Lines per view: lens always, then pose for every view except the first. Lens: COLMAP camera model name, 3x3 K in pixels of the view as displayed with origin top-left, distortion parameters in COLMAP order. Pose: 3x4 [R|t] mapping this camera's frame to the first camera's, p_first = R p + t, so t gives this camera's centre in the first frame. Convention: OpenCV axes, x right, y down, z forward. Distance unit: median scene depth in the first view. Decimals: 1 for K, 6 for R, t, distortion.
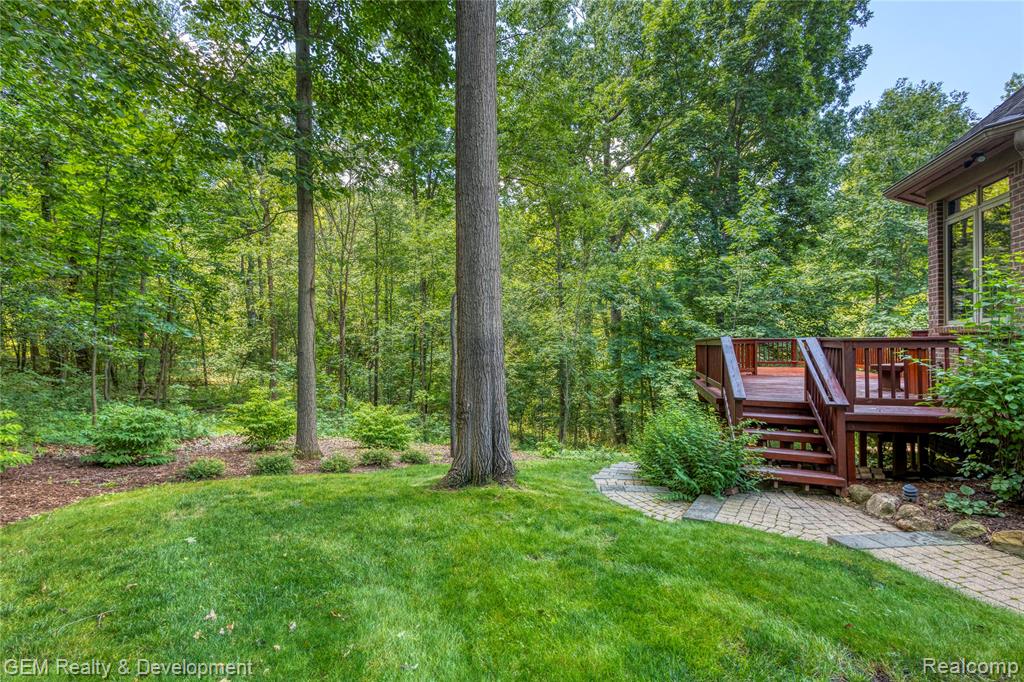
lens RADIAL K [[473.2, 0, 526.6], [0, 473.2, 346.5], [0, 0, 1]] dist [0.004428, 0.000448]
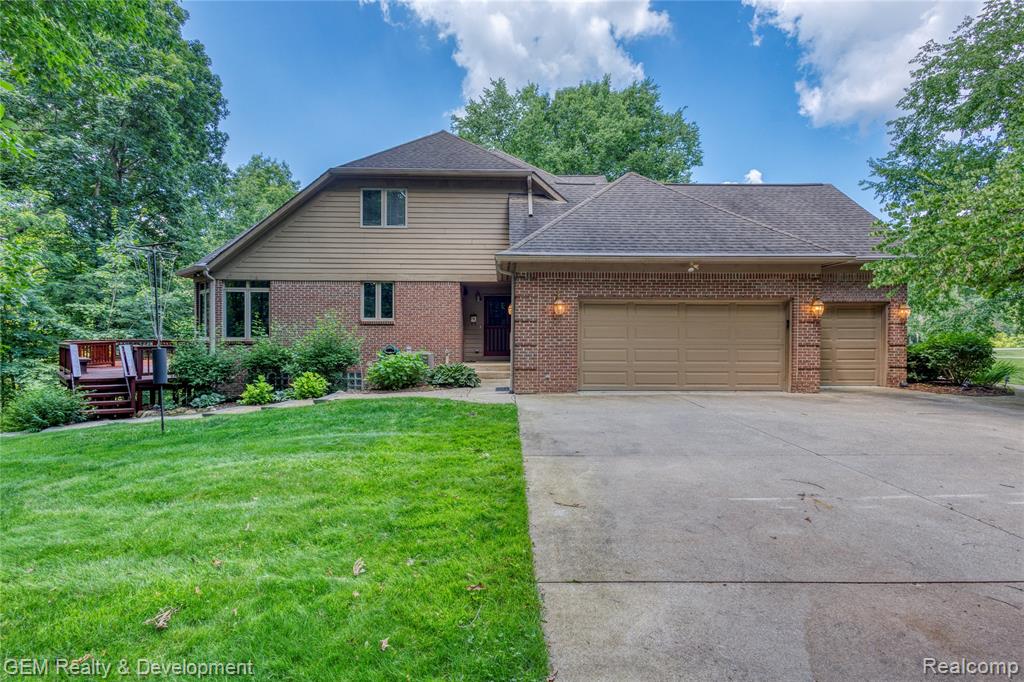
lens RADIAL K [[479.9, 0, 510.2], [0, 479.9, 330.2], [0, 0, 1]] dist [0.002253, 0.000577]
pose [[0.490681, 0.009562, 0.871287, -0.156300], [0.002850, 0.999917, -0.012579, -0.021593], [-0.871335, 0.008655, 0.490613, -0.584222]]
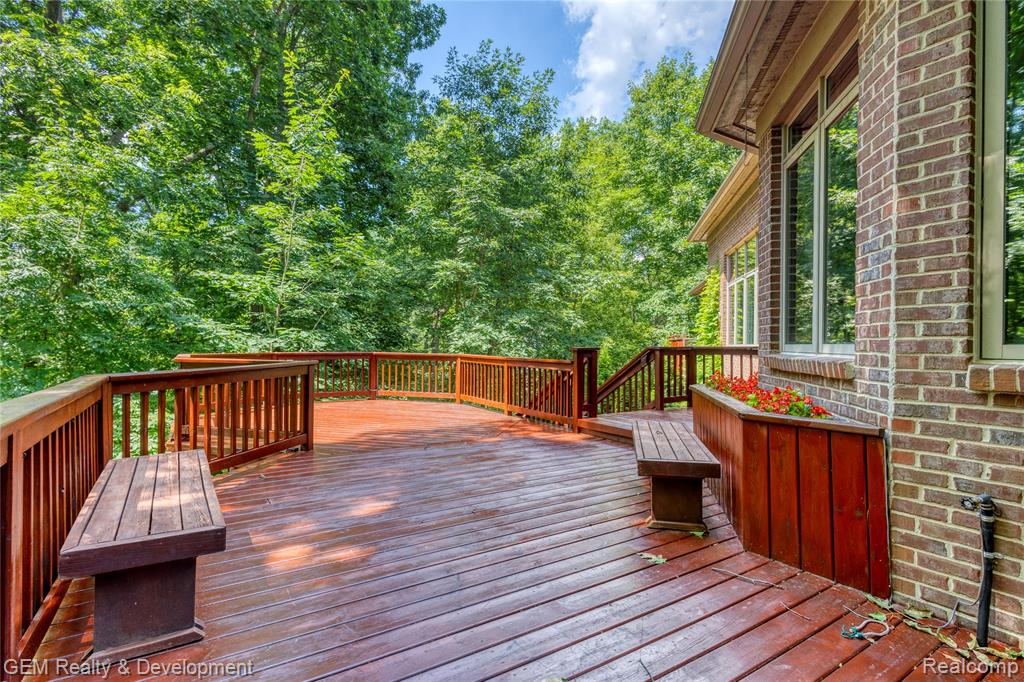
lens RADIAL K [[473.2, 0, 526.6], [0, 473.2, 346.5], [0, 0, 1]] dist [0.004428, 0.000448]
pose [[0.644556, 0.007810, 0.764517, 0.203730], [-0.006186, 0.999968, -0.005000, -0.021686], [-0.764532, -0.001507, 0.644584, 0.411928]]
